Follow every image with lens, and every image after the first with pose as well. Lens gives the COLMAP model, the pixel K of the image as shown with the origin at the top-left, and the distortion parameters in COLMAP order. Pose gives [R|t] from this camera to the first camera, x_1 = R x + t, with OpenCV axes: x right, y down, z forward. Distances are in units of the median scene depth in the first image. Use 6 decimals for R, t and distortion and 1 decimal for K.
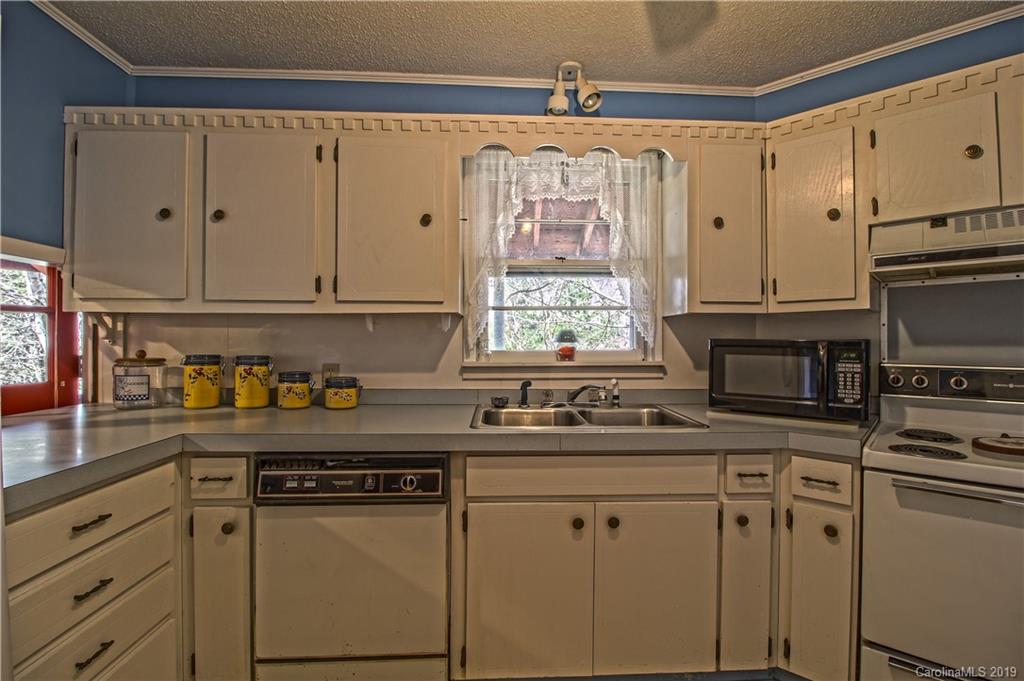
lens RADIAL K [[475.9, 0, 513.8], [0, 475.9, 339.4], [0, 0, 1]] dist [0.004179, -0.009195]
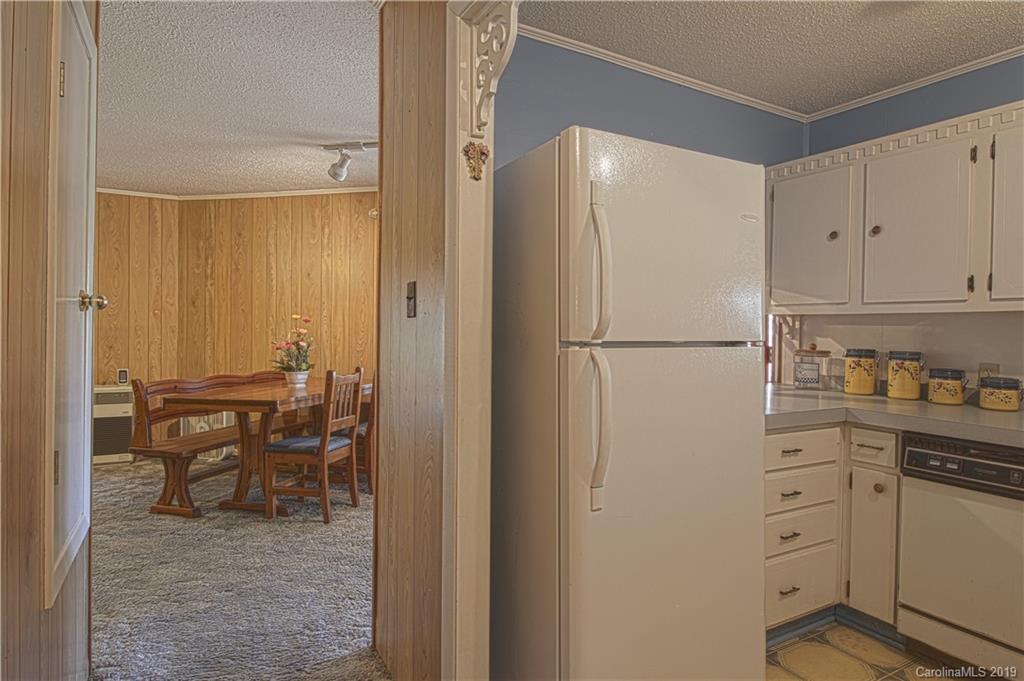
lens RADIAL K [[595.8, 0, 515.0], [0, 595.8, 331.8], [0, 0, 1]] dist [-0.001252, -0.013992]
pose [[0.456744, 0.008402, -0.889559, 0.259130], [-0.016234, 0.999868, 0.001108, 0.002243], [0.889450, 0.013935, 0.456820, -0.424949]]
